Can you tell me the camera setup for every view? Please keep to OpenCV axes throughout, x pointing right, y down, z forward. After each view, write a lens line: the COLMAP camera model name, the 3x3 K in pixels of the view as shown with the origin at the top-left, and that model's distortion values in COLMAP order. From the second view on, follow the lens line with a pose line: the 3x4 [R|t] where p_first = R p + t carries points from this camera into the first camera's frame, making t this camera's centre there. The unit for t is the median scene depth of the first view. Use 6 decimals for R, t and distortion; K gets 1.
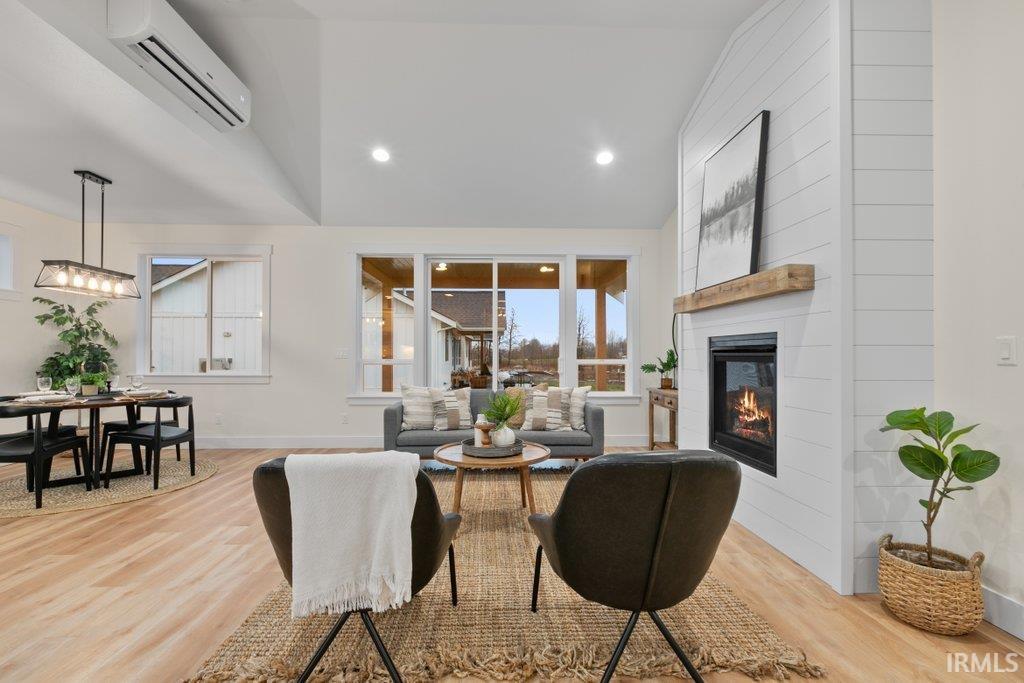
lens RADIAL K [[468.8, 0, 509.9], [0, 468.8, 352.2], [0, 0, 1]] dist [-0.001284, -0.000123]
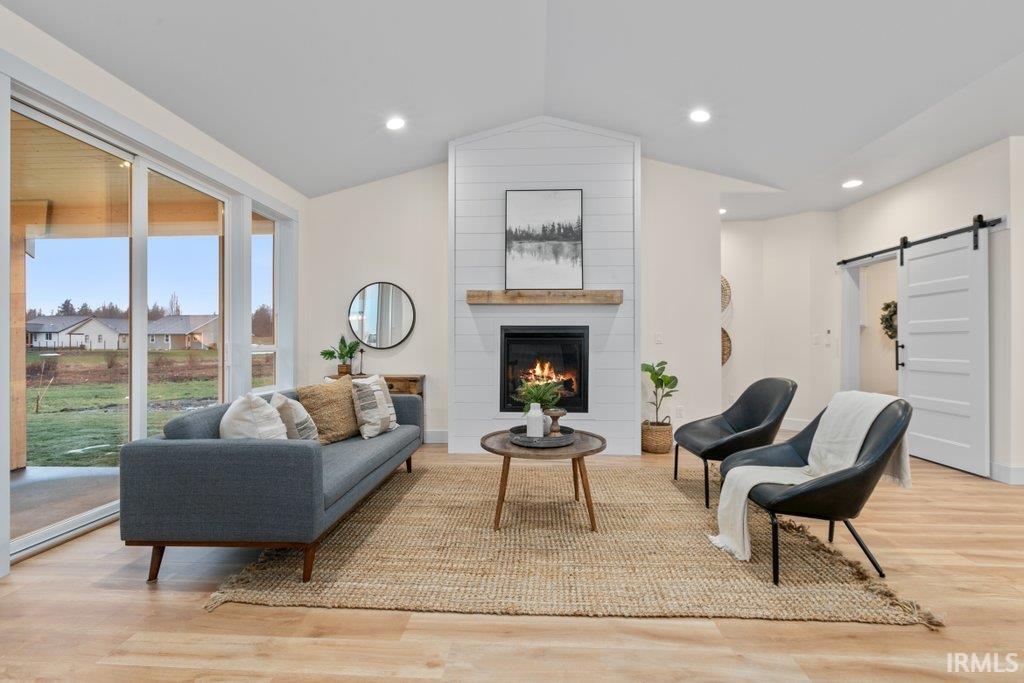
lens RADIAL K [[464.1, 0, 515.6], [0, 464.1, 339.9], [0, 0, 1]] dist [-0.017463, 0.000253]
pose [[0.082117, 0.008655, 0.996585, -0.978499], [-0.004505, 0.999955, -0.008313, 0.019474], [-0.996613, -0.003807, 0.082152, 0.997247]]
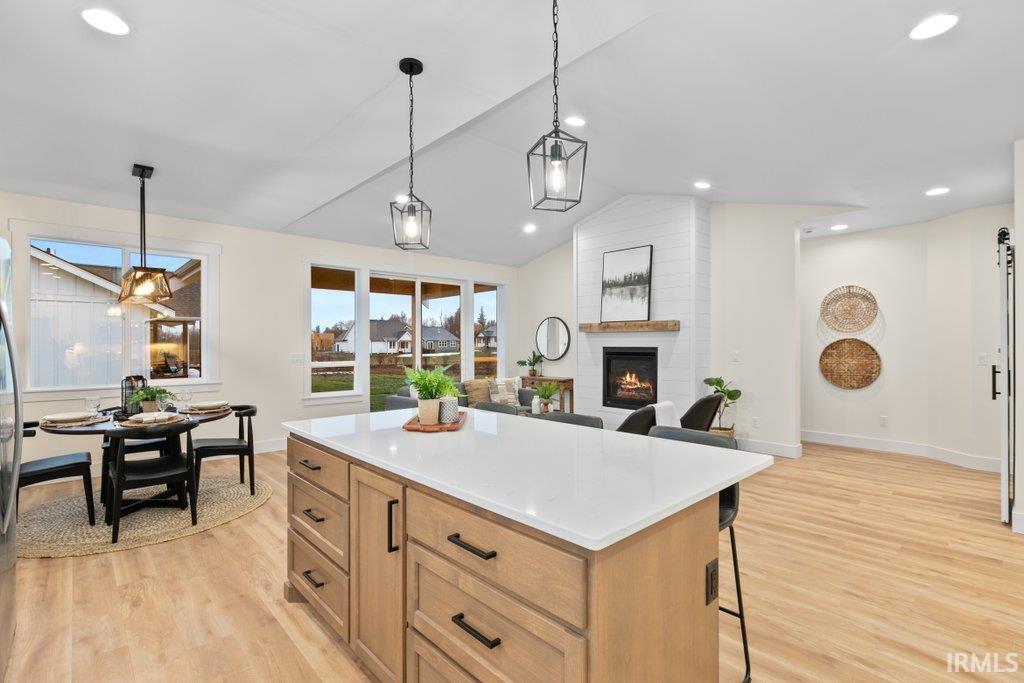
lens RADIAL K [[459.2, 0, 508.1], [0, 459.2, 351.6], [0, 0, 1]] dist [0.002872, 0.000285]
pose [[0.749703, -0.007352, 0.661734, -1.253029], [-0.004470, 0.999859, 0.016173, -0.046820], [-0.661759, -0.015083, 0.749565, -0.152185]]
